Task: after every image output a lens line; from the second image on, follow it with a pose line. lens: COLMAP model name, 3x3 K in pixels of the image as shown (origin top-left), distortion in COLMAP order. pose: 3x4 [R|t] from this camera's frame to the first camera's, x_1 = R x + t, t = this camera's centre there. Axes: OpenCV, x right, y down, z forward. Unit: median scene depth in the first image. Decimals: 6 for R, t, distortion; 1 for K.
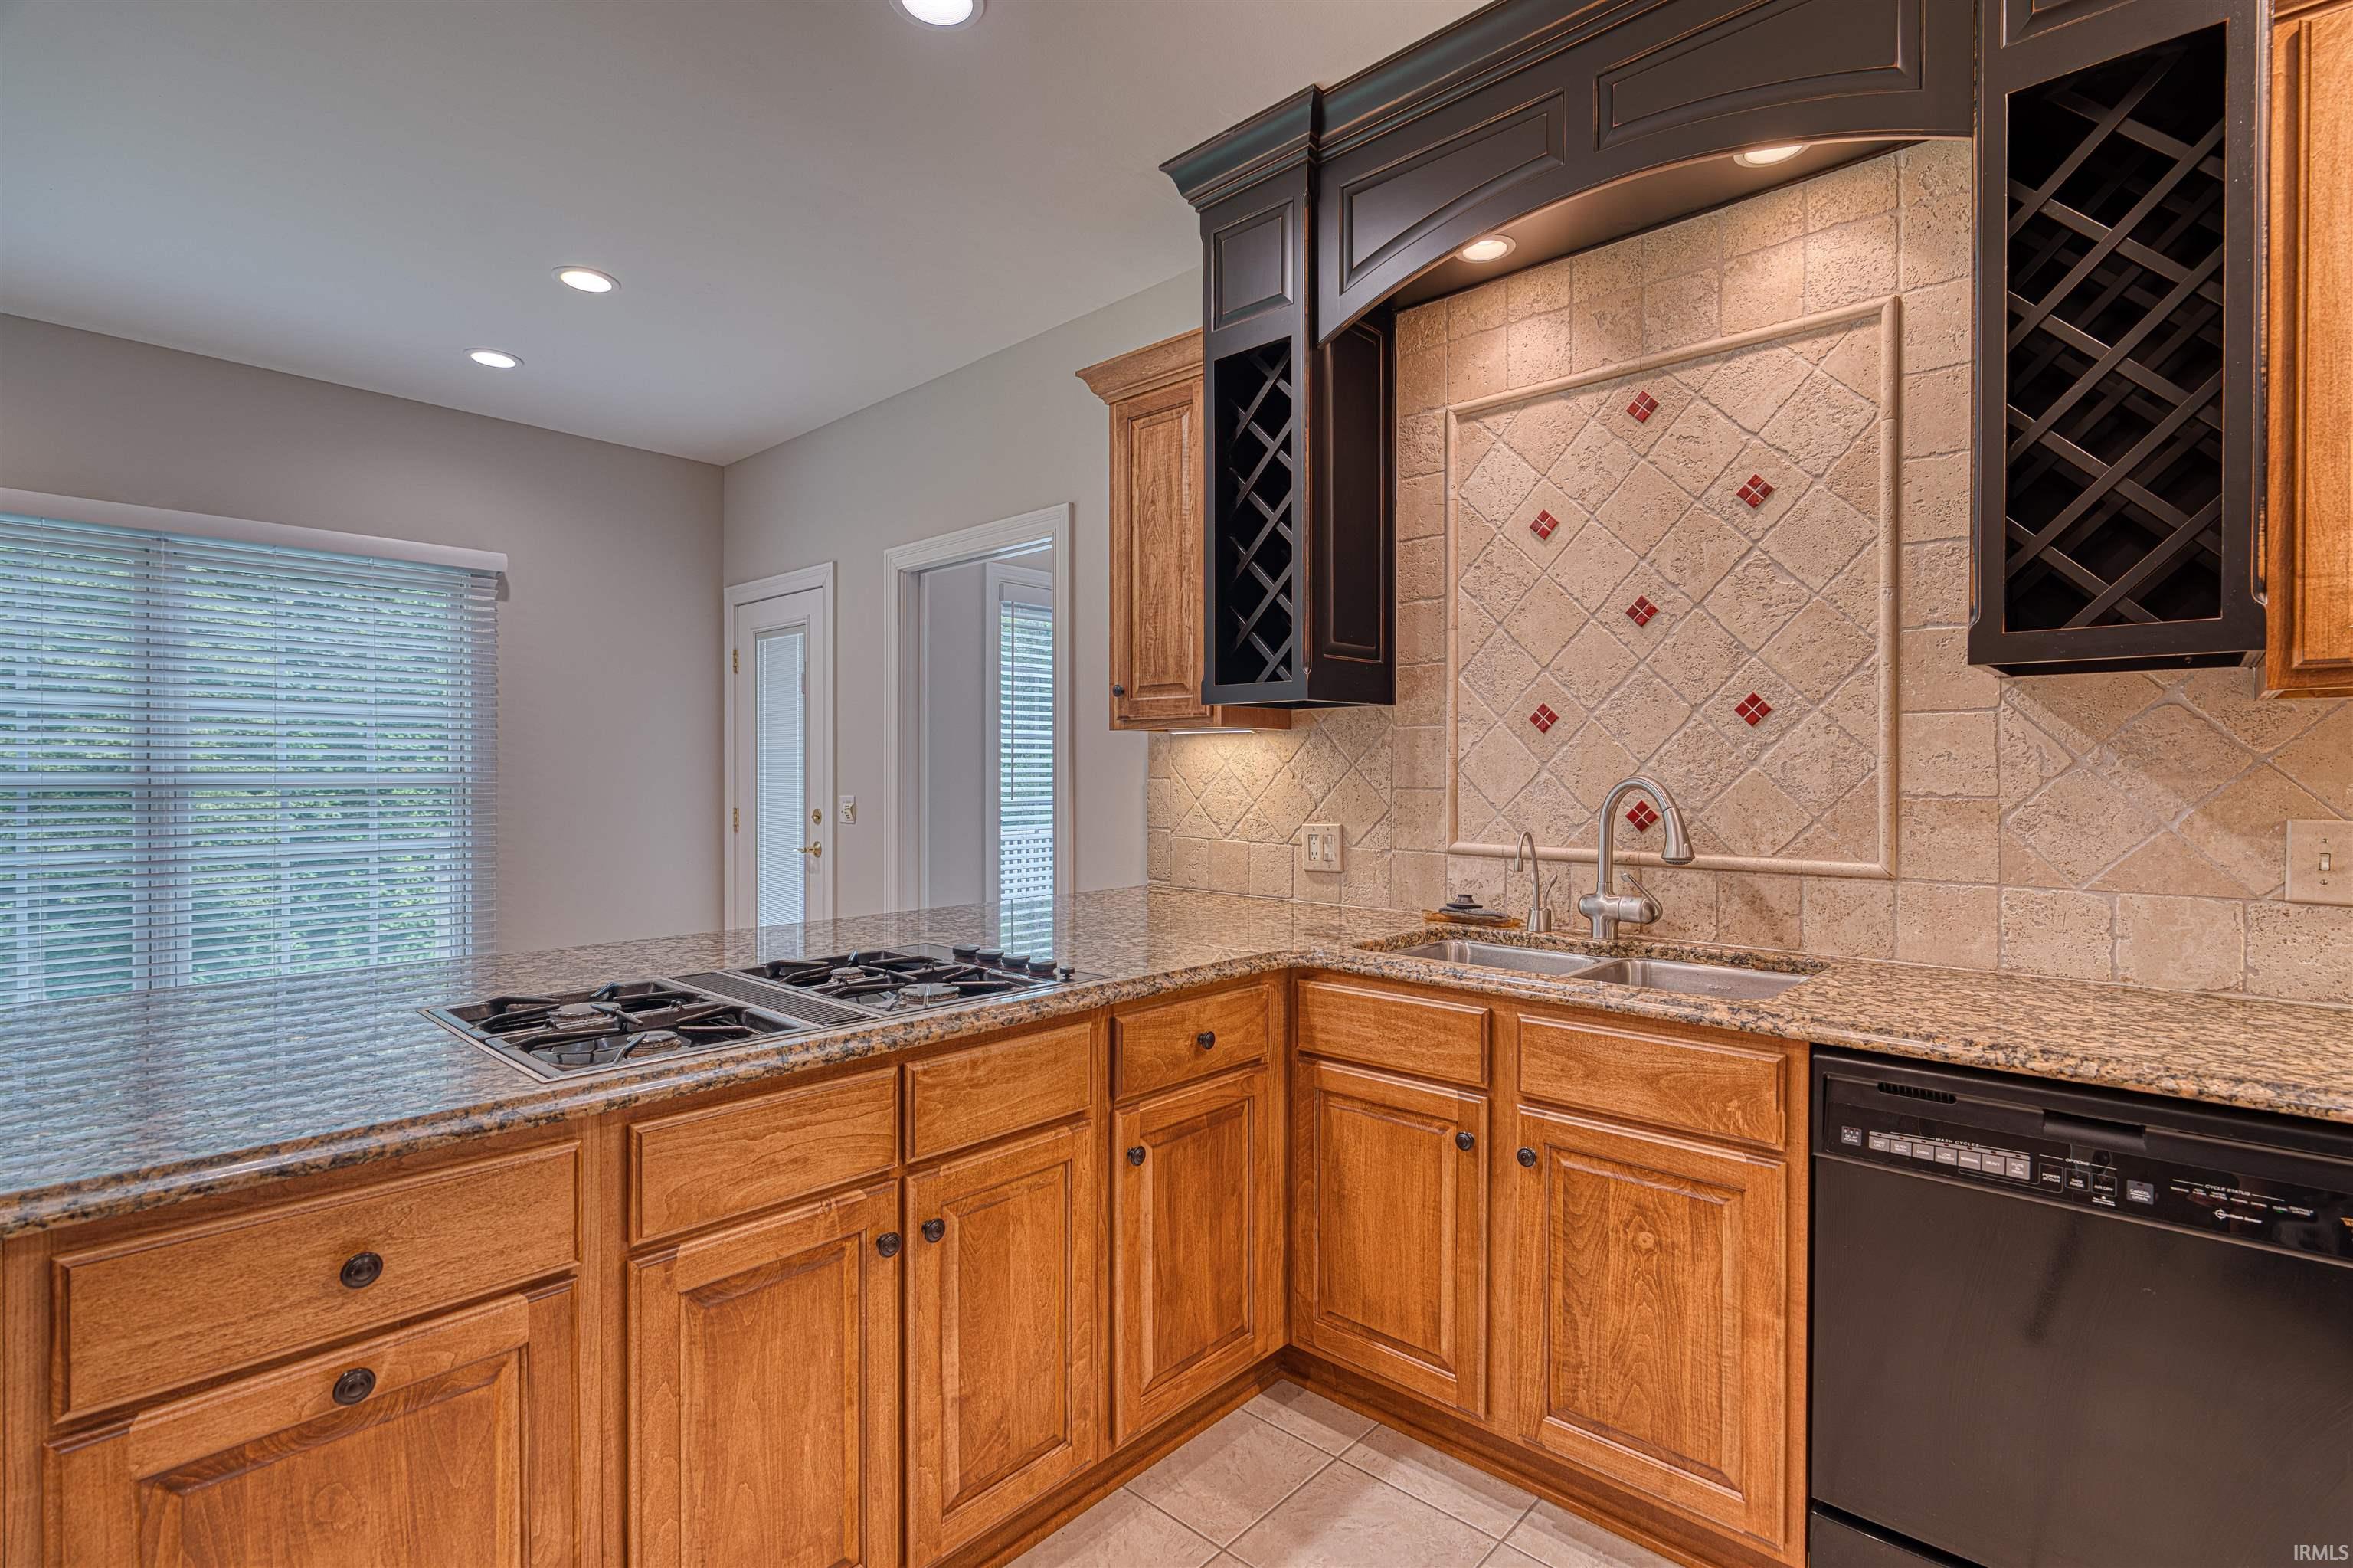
lens RADIAL K [[1088.5, 0, 1177.0], [0, 1088.5, 778.7], [0, 0, 1]] dist [-0.008047, 0.003320]
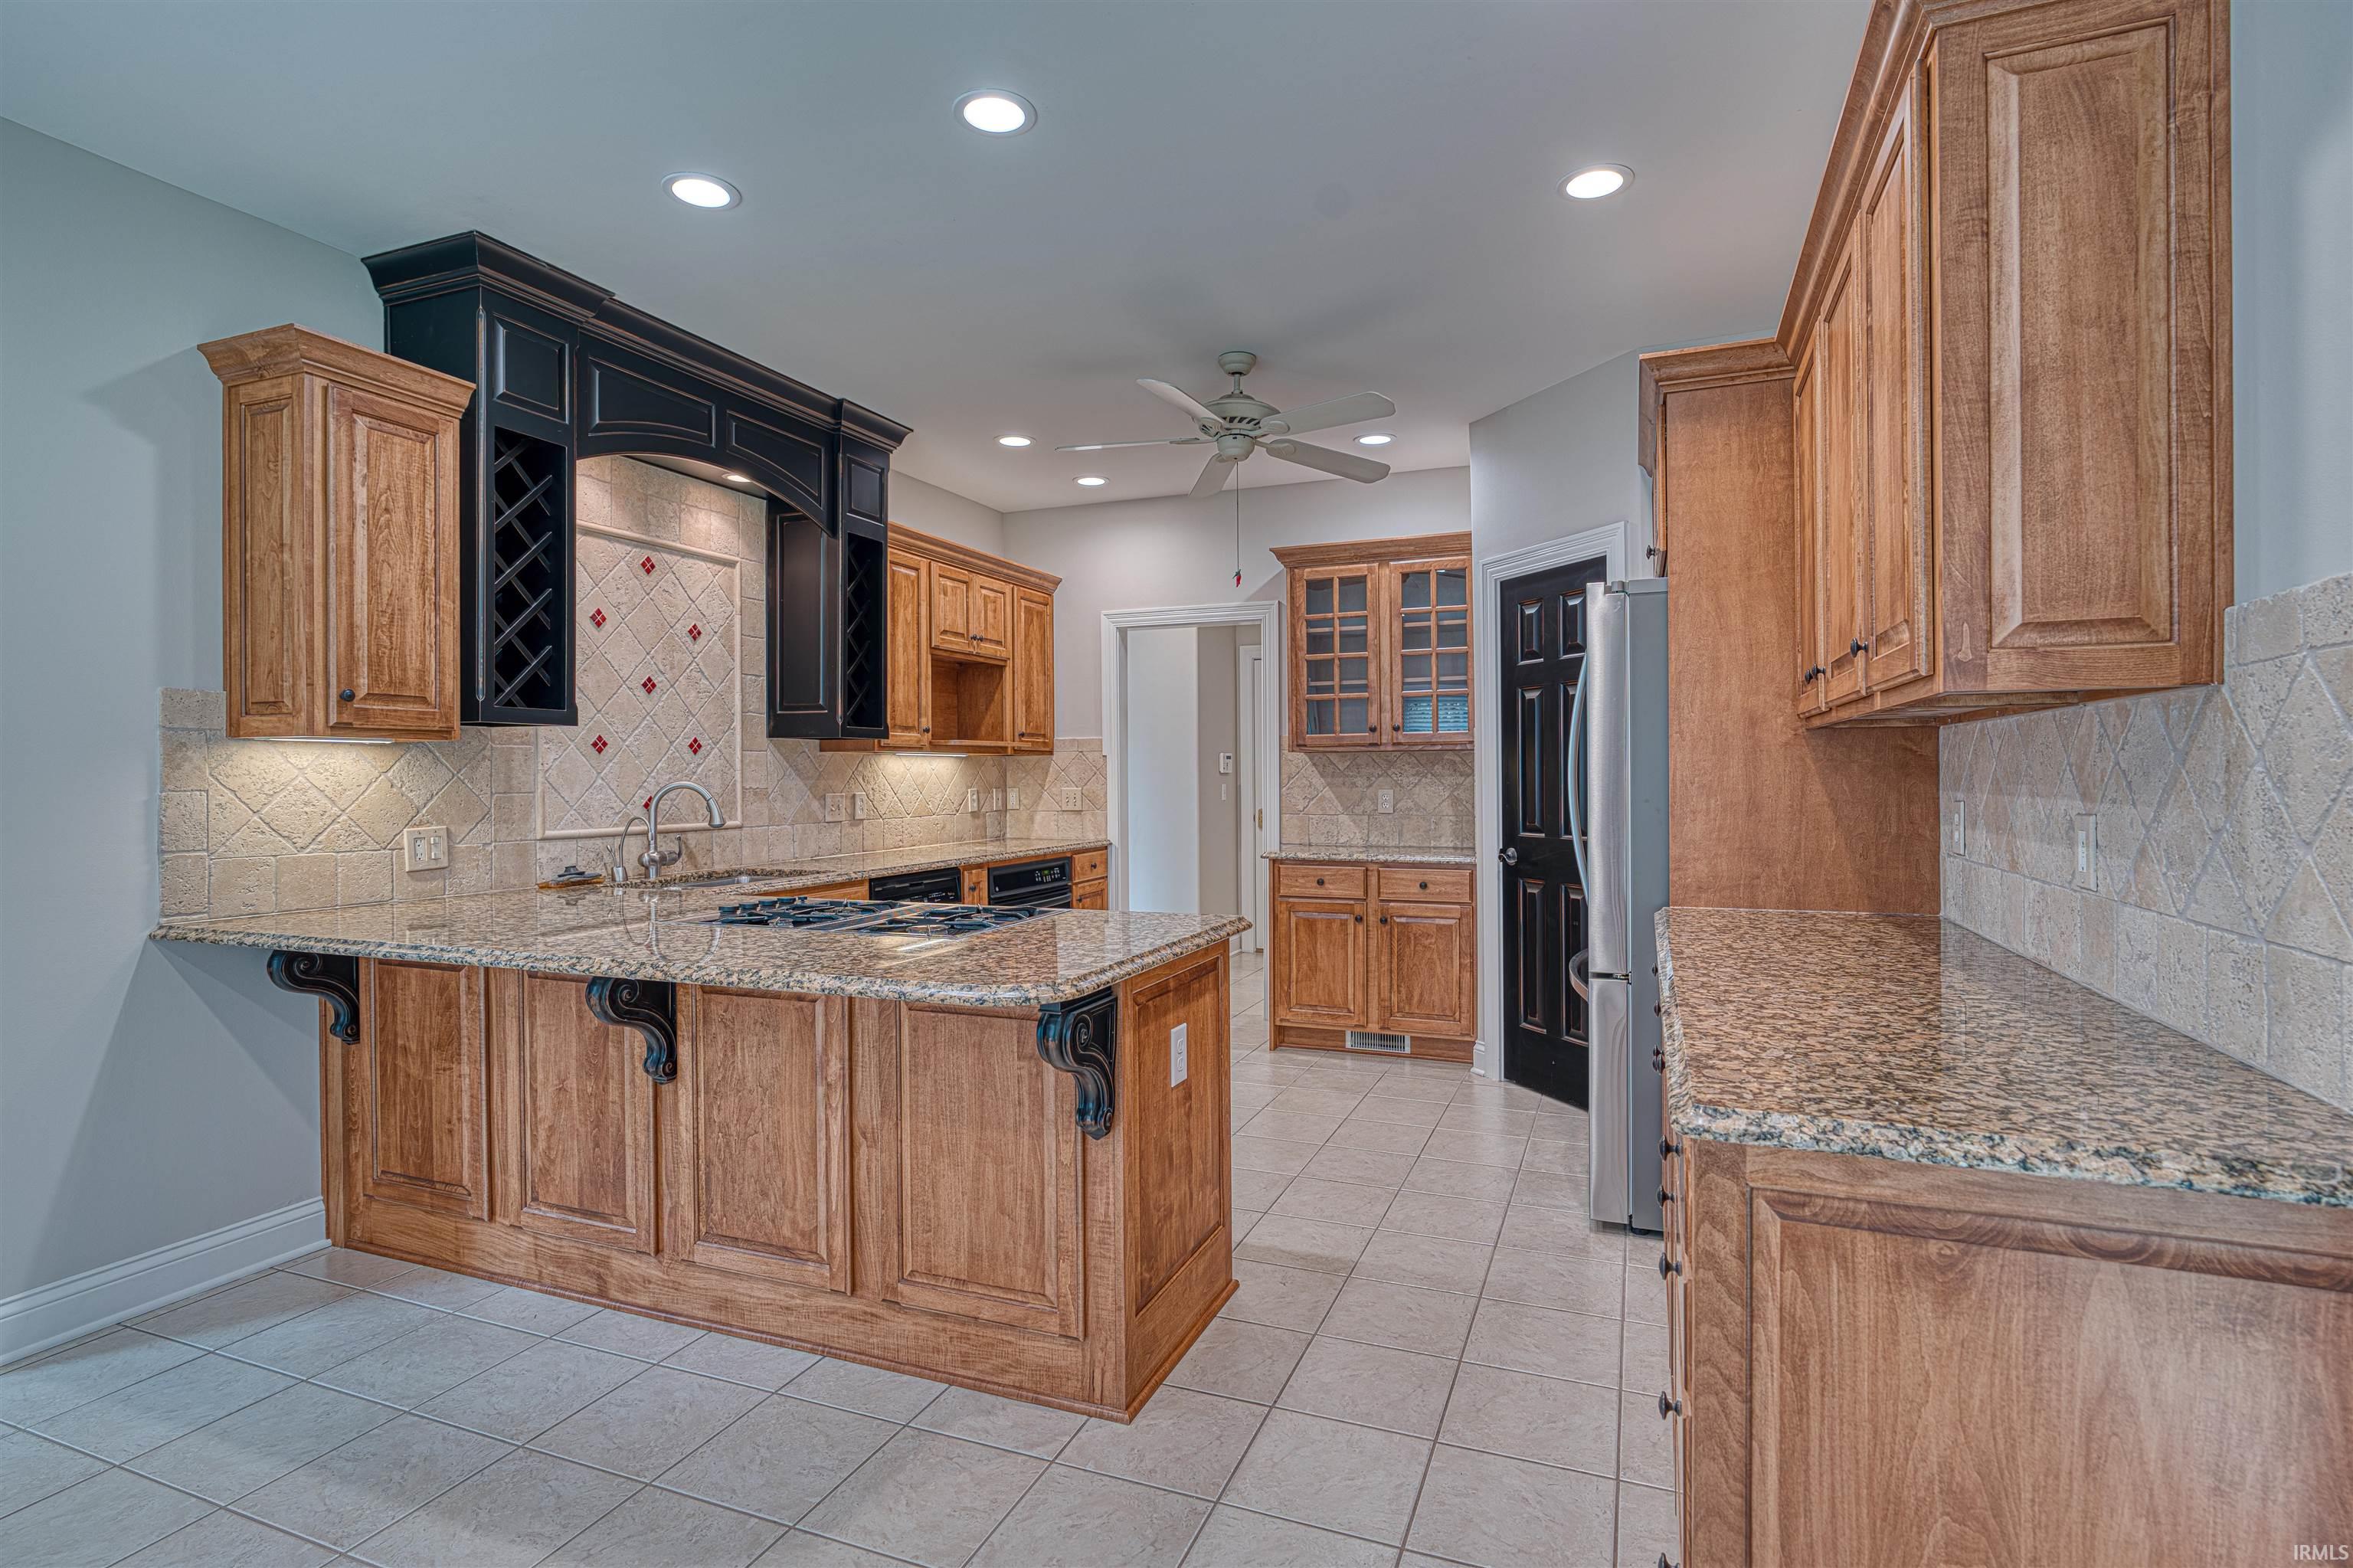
lens RADIAL K [[1147.0, 0, 1177.2], [0, 1147.0, 782.3], [0, 0, 1]] dist [-0.006890, 0.000561]
pose [[-0.352416, -0.005467, 0.935828, -1.751099], [0.012304, 0.999869, 0.010475, -0.011022], [-0.935763, 0.015206, -0.352303, 0.972157]]
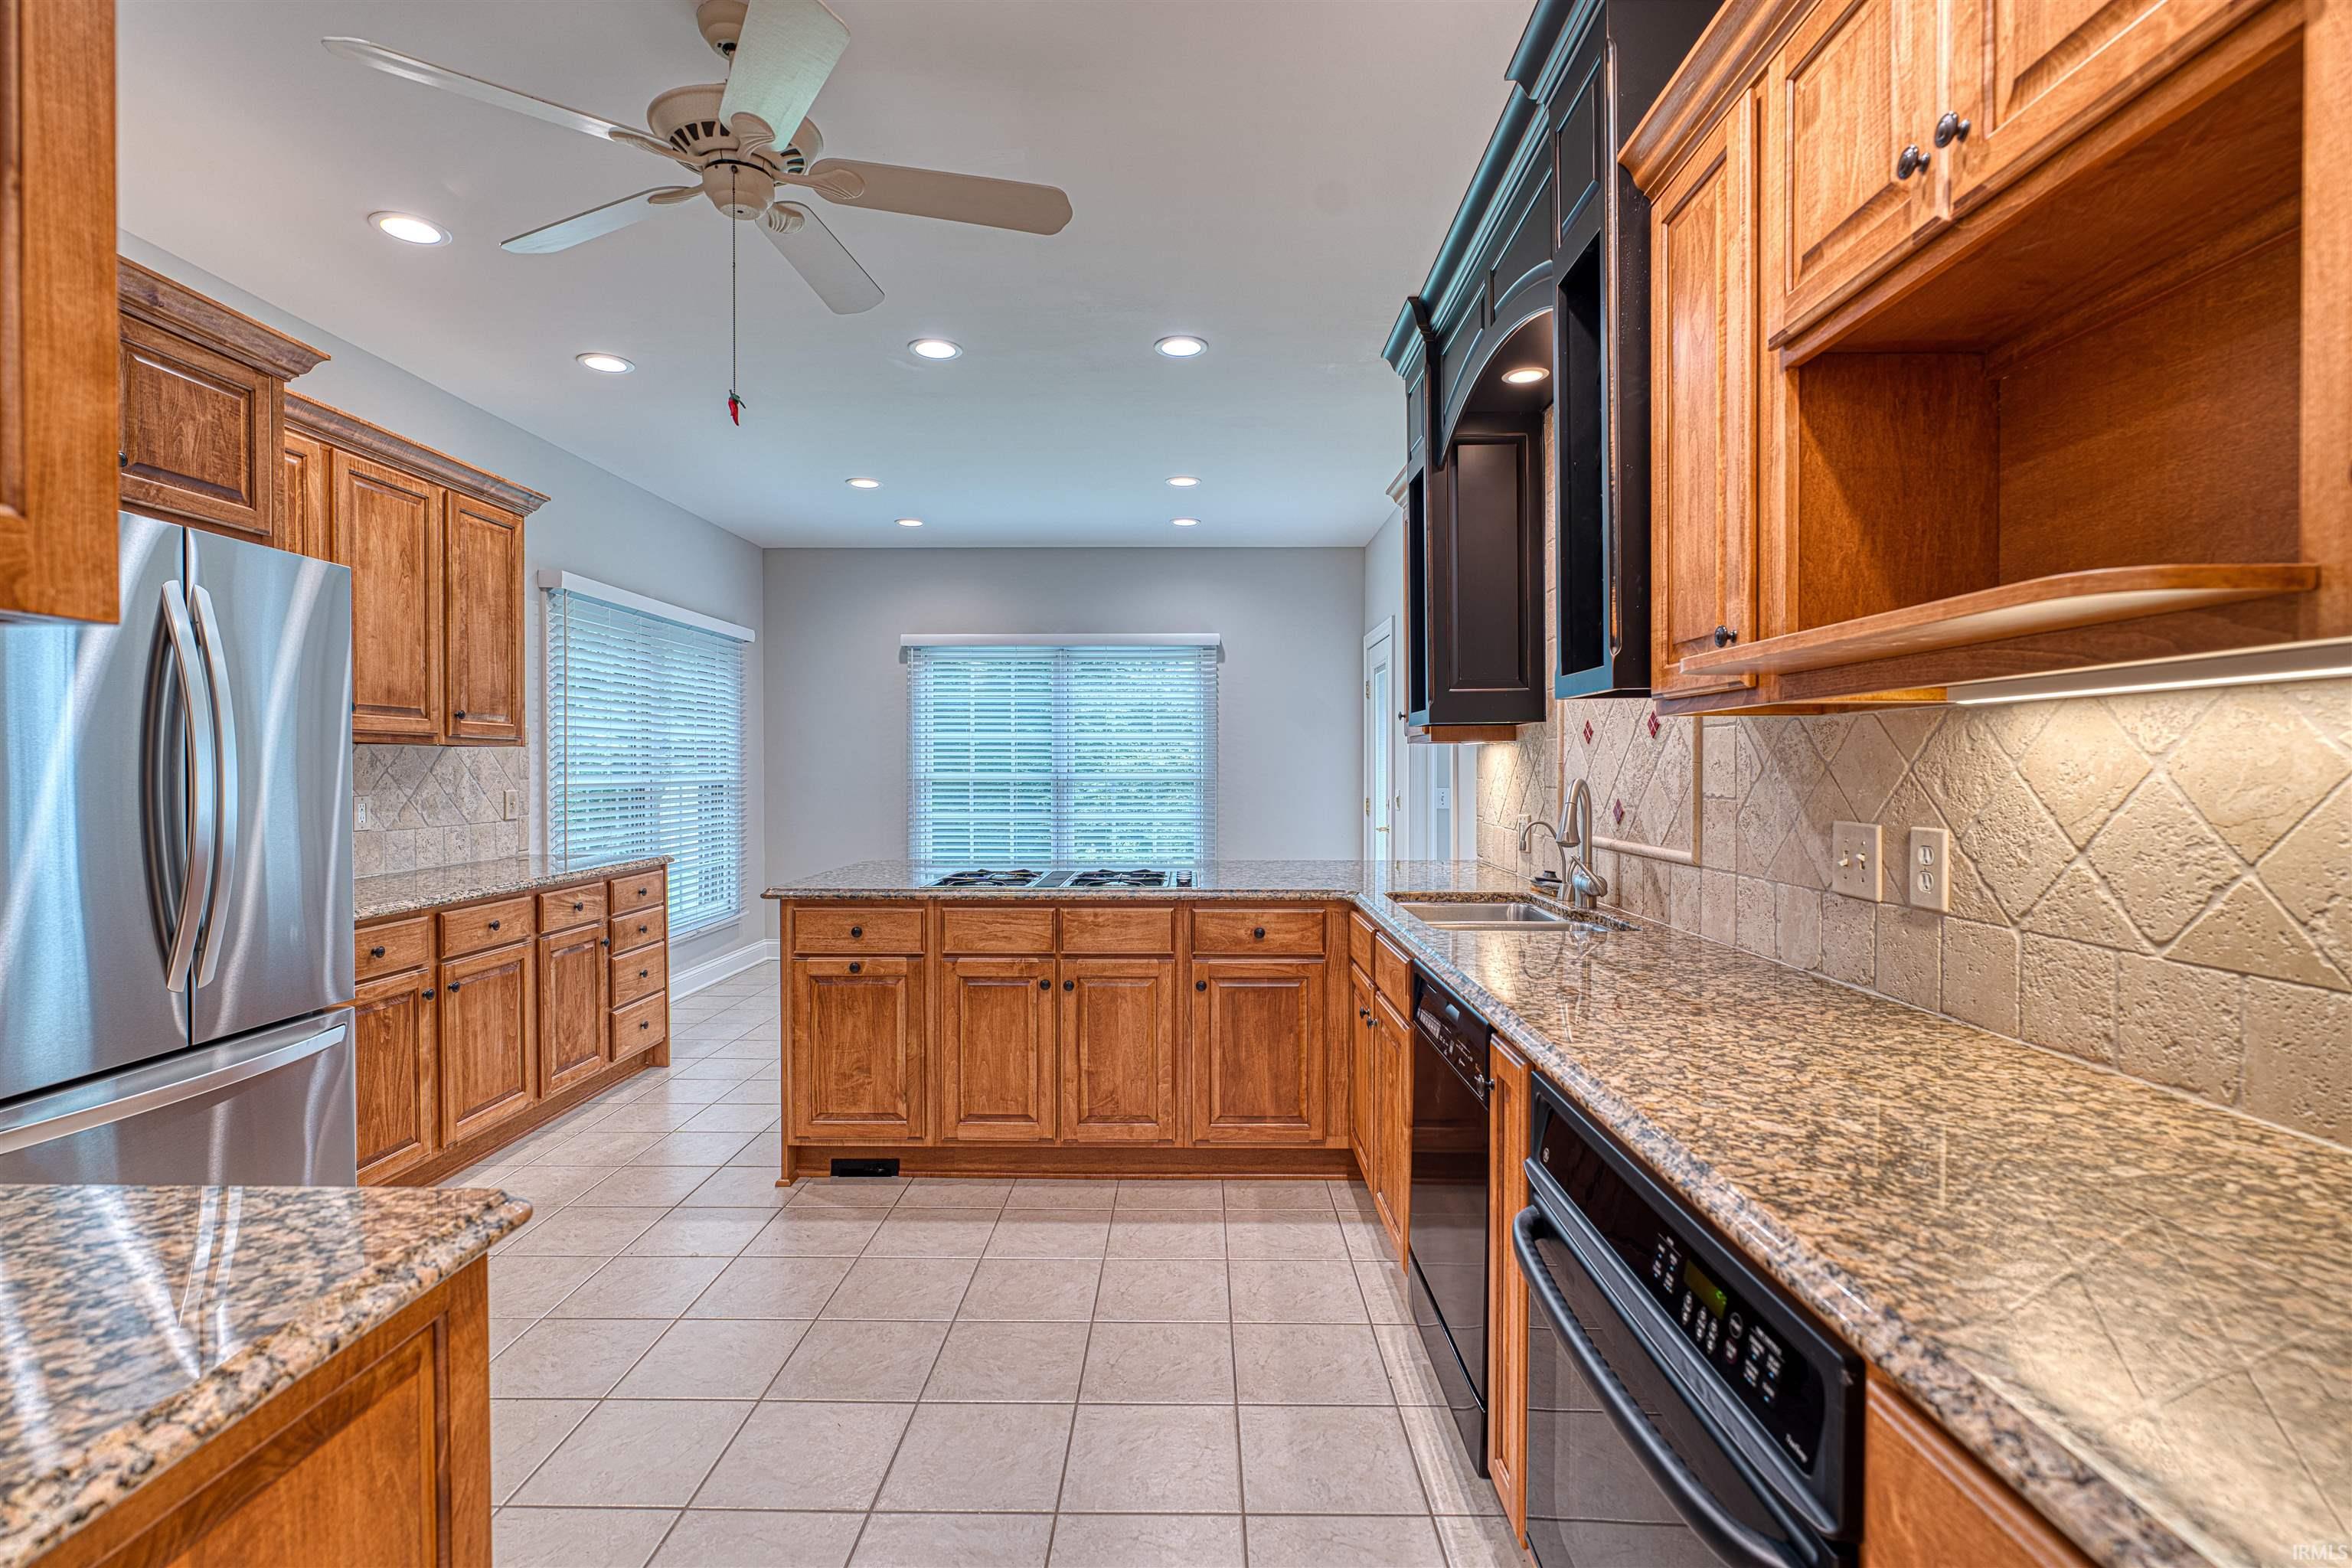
lens RADIAL K [[1088.0, 0, 1175.9], [0, 1088.0, 780.3], [0, 0, 1]] dist [-0.008047, 0.003320]
pose [[0.668323, 0.006227, -0.743845, 1.141843], [-0.002631, 0.999978, 0.006007, -0.007938], [0.743866, -0.002058, 0.668325, -0.222068]]
